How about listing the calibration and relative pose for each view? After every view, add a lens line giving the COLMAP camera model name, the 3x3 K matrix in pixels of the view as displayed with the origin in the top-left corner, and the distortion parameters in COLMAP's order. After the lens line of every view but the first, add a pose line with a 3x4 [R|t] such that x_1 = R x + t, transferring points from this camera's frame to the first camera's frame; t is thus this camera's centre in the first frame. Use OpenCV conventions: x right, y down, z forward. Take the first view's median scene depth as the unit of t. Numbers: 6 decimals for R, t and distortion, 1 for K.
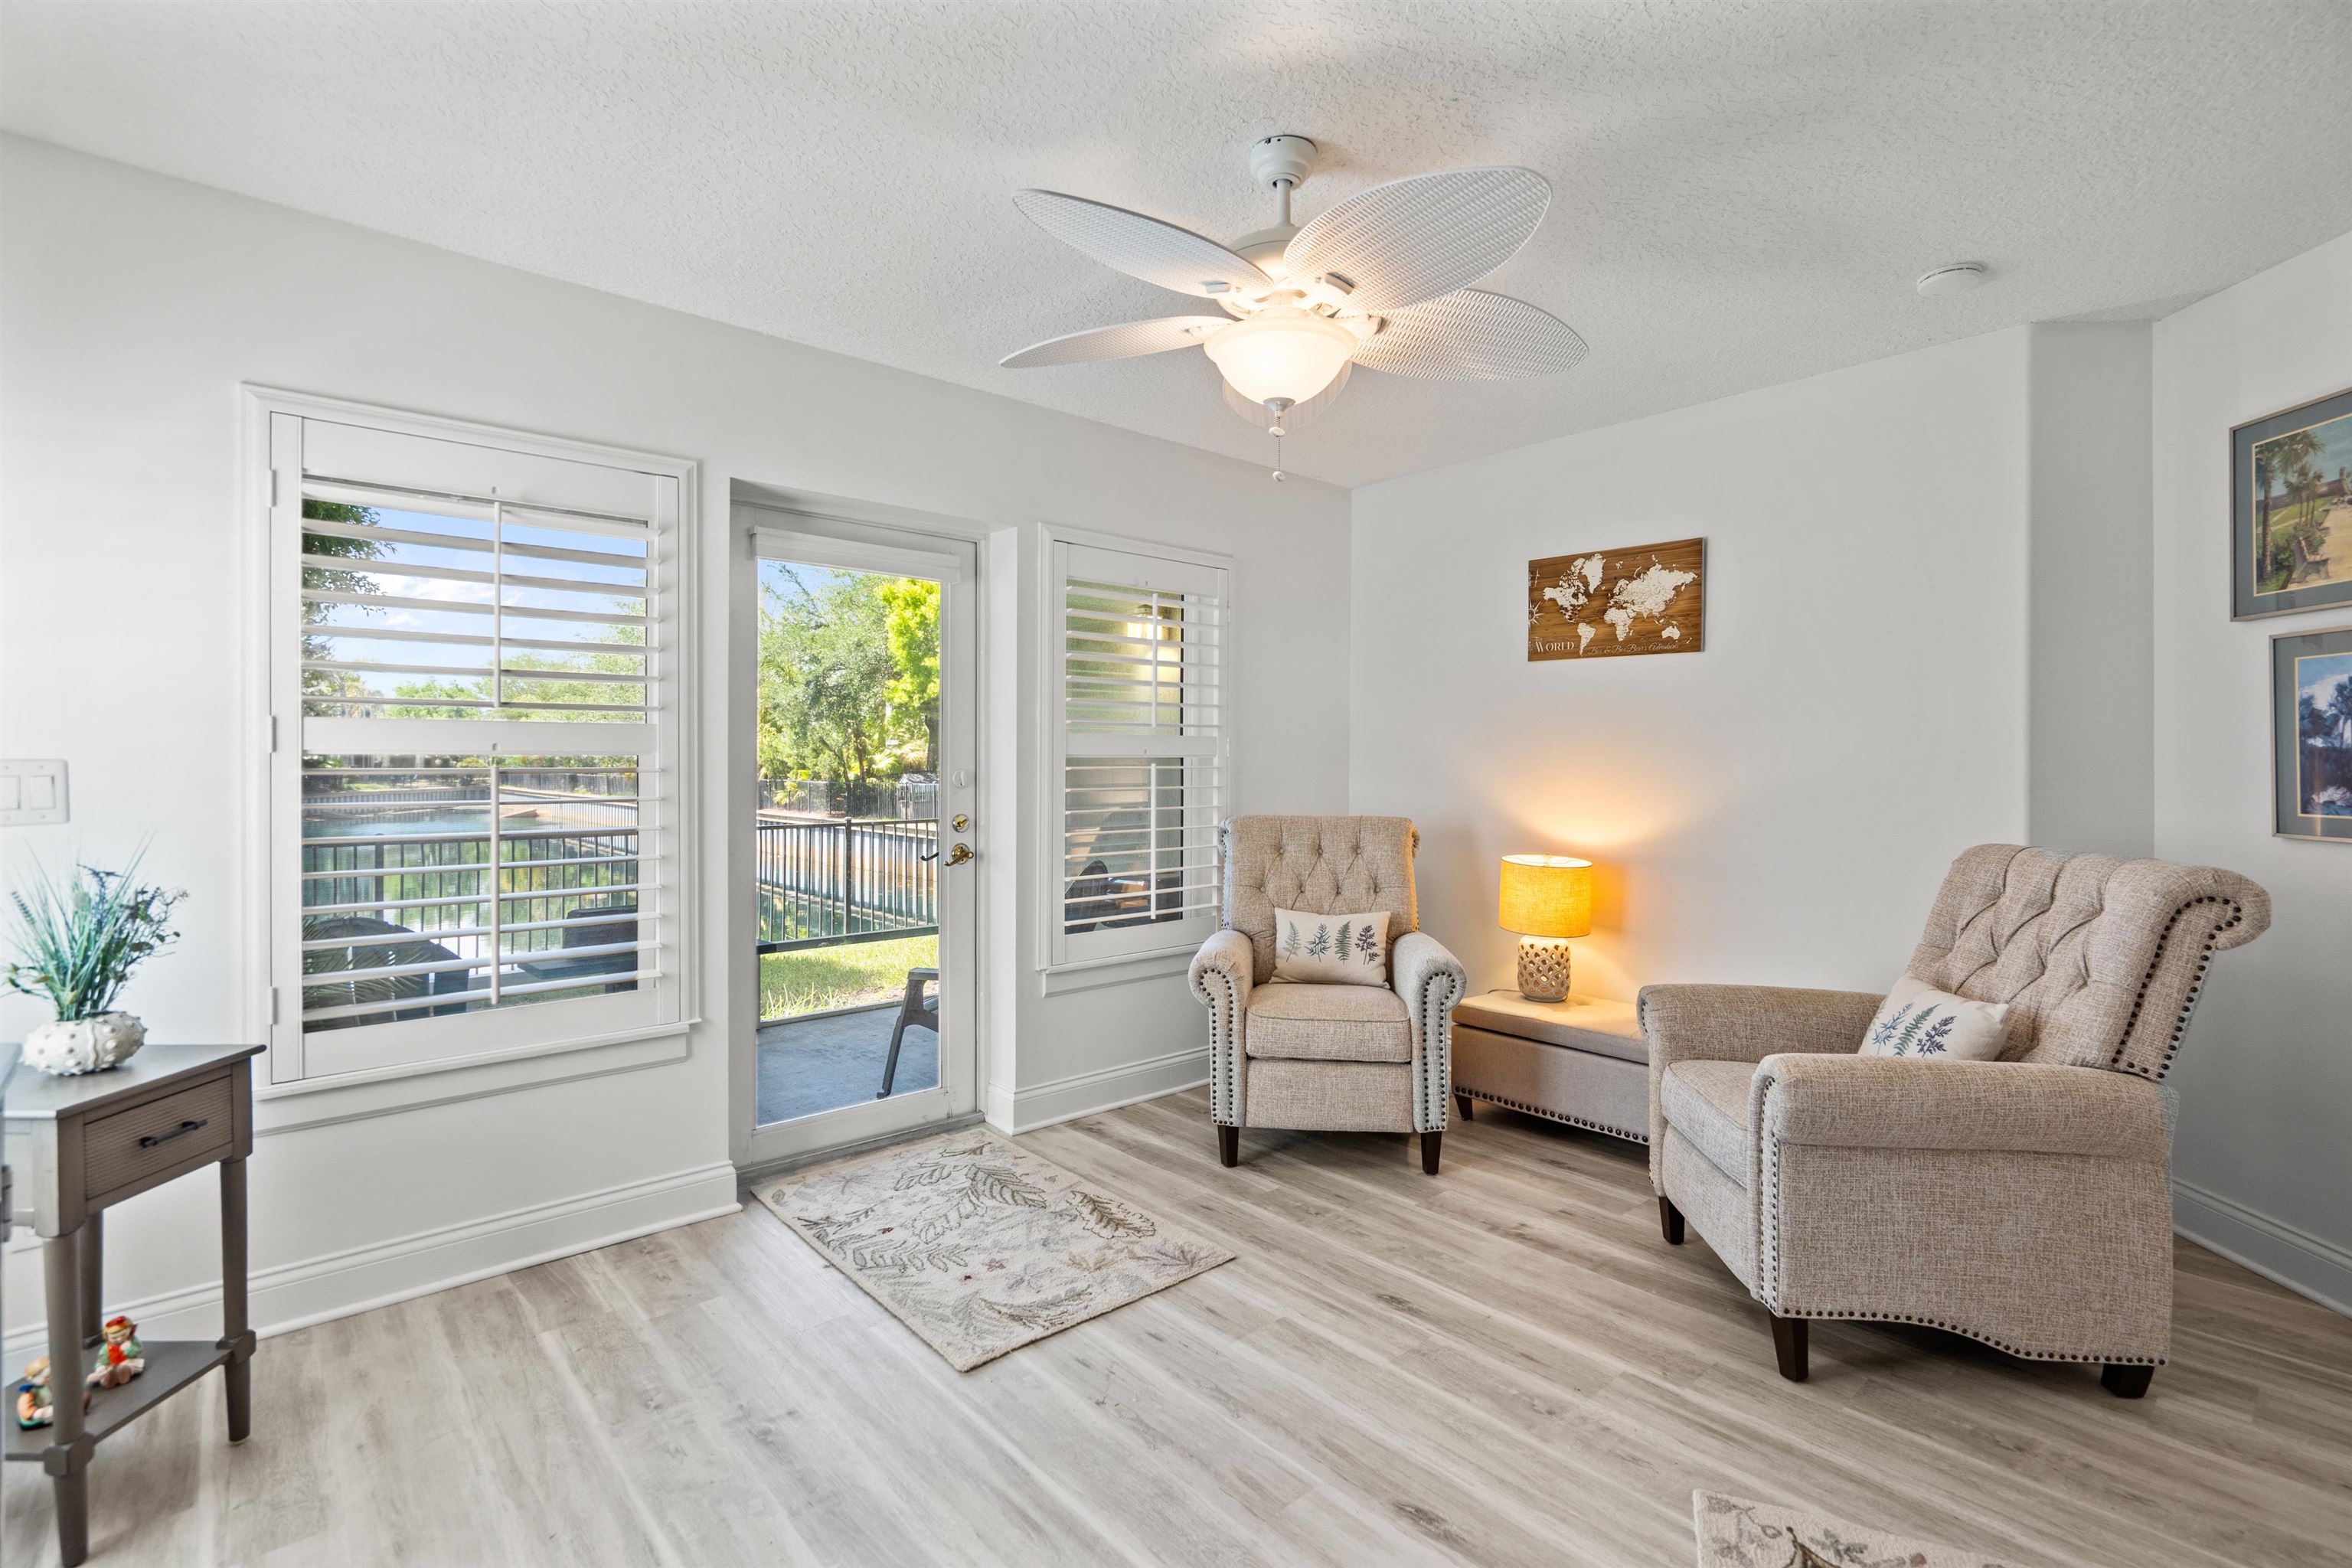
lens RADIAL K [[1083.9, 0, 1184.8], [0, 1083.9, 761.6], [0, 0, 1]] dist [-0.000053, 0.000567]
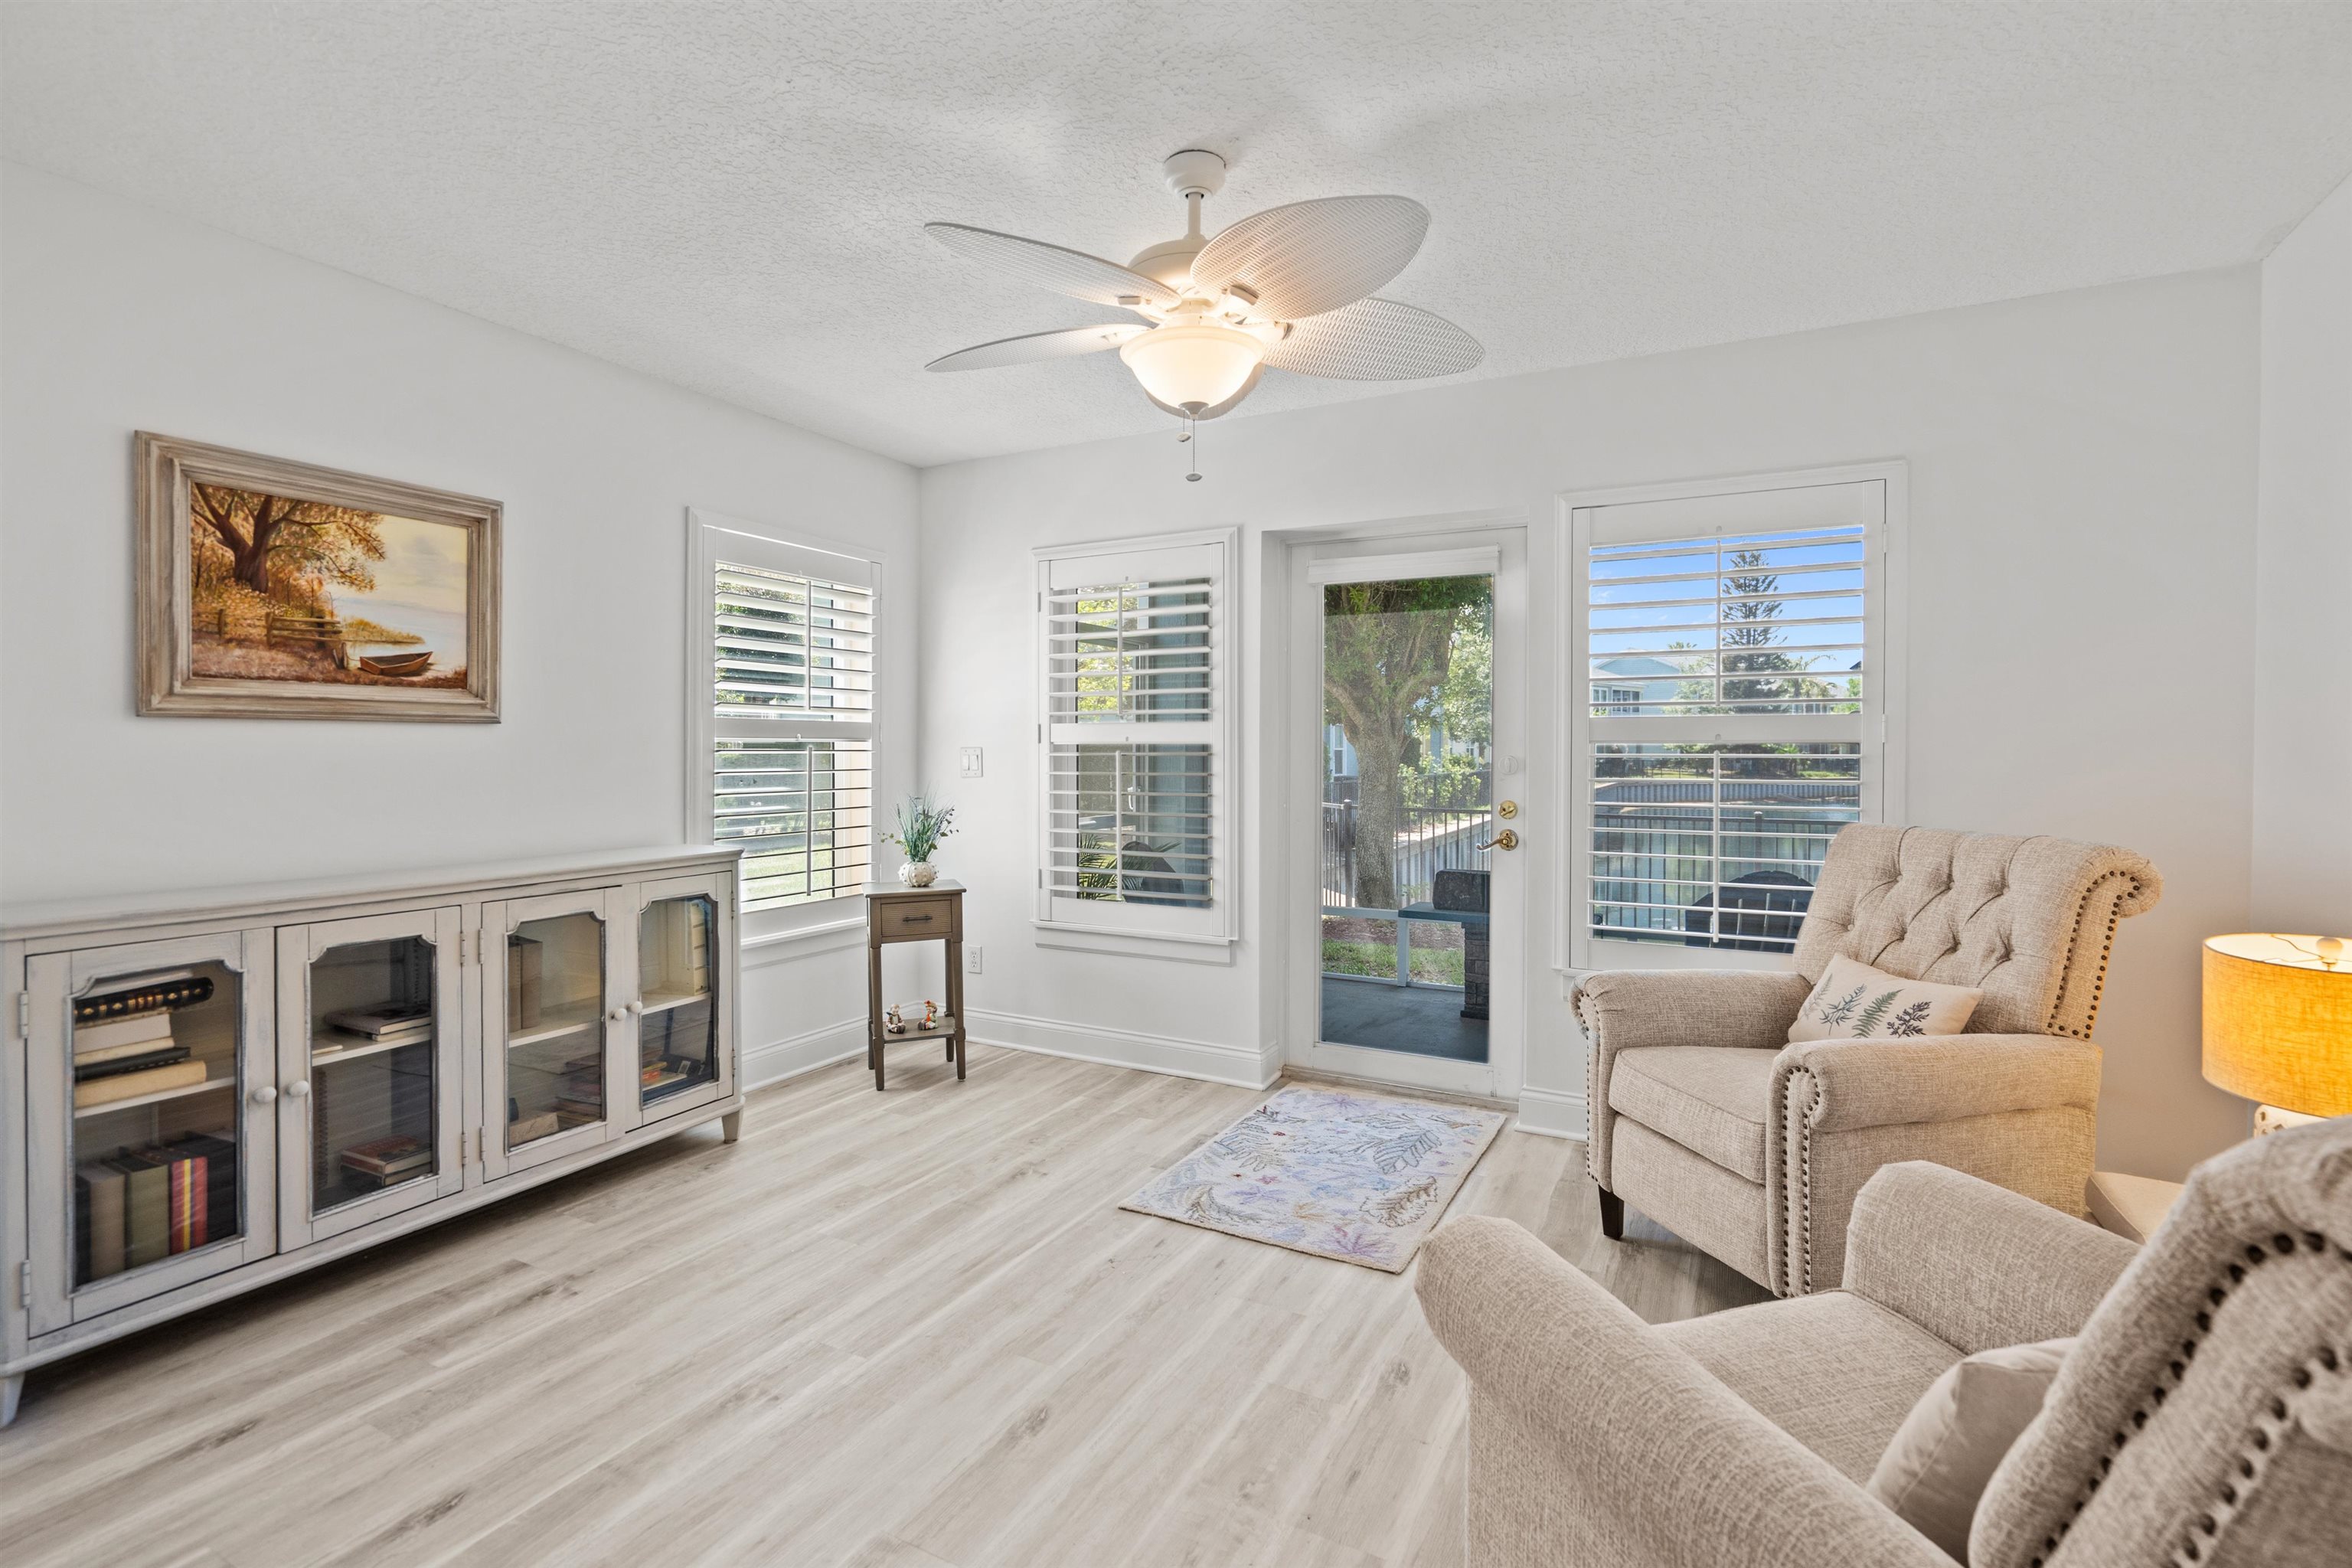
lens RADIAL K [[1086.2, 0, 1169.4], [0, 1086.2, 753.6], [0, 0, 1]] dist [-0.001840, -0.000027]
pose [[0.343333, 0.006177, -0.939193, 0.925425], [-0.001128, 0.999980, 0.006165, -0.001411], [0.939213, -0.001057, 0.343333, 0.524463]]
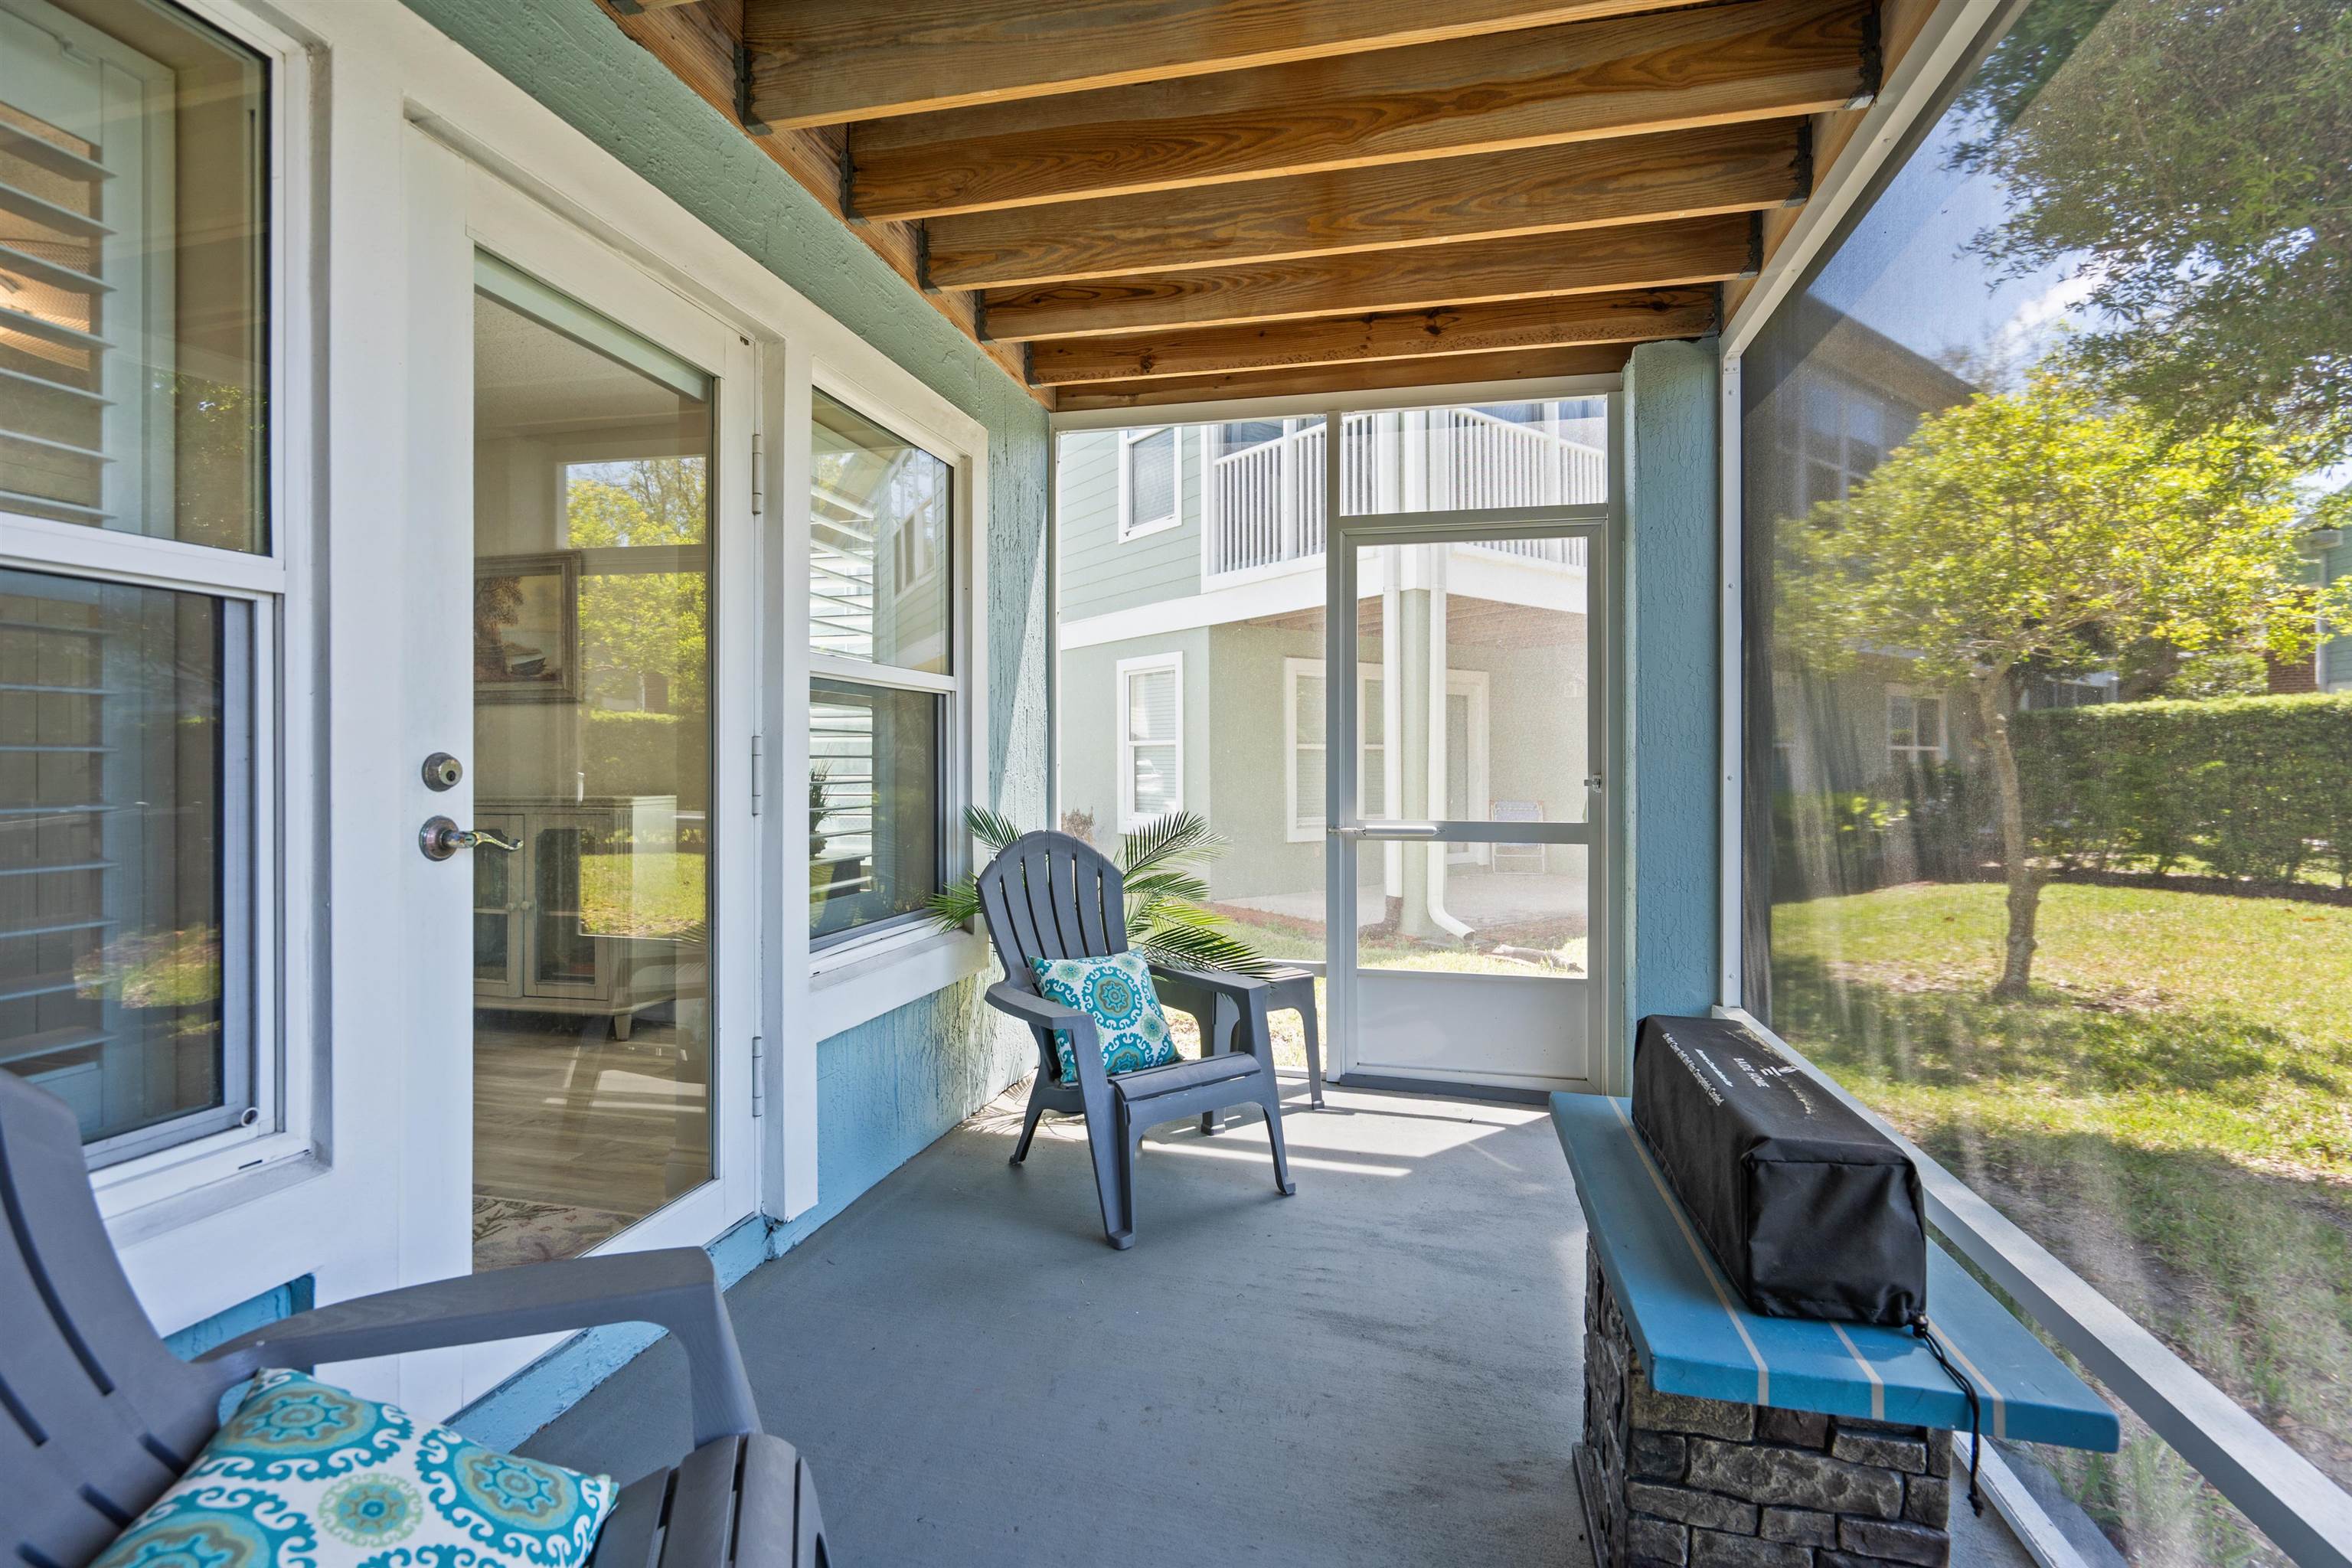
lens RADIAL K [[1054.4, 0, 1169.0], [0, 1054.4, 773.3], [0, 0, 1]] dist [0.000450, 0.000624]
pose [[-0.824225, -0.000277, -0.566262, -0.307702], [-0.002559, 0.999991, 0.003236, 0.082376], [0.566257, 0.004116, -0.824219, 2.236675]]
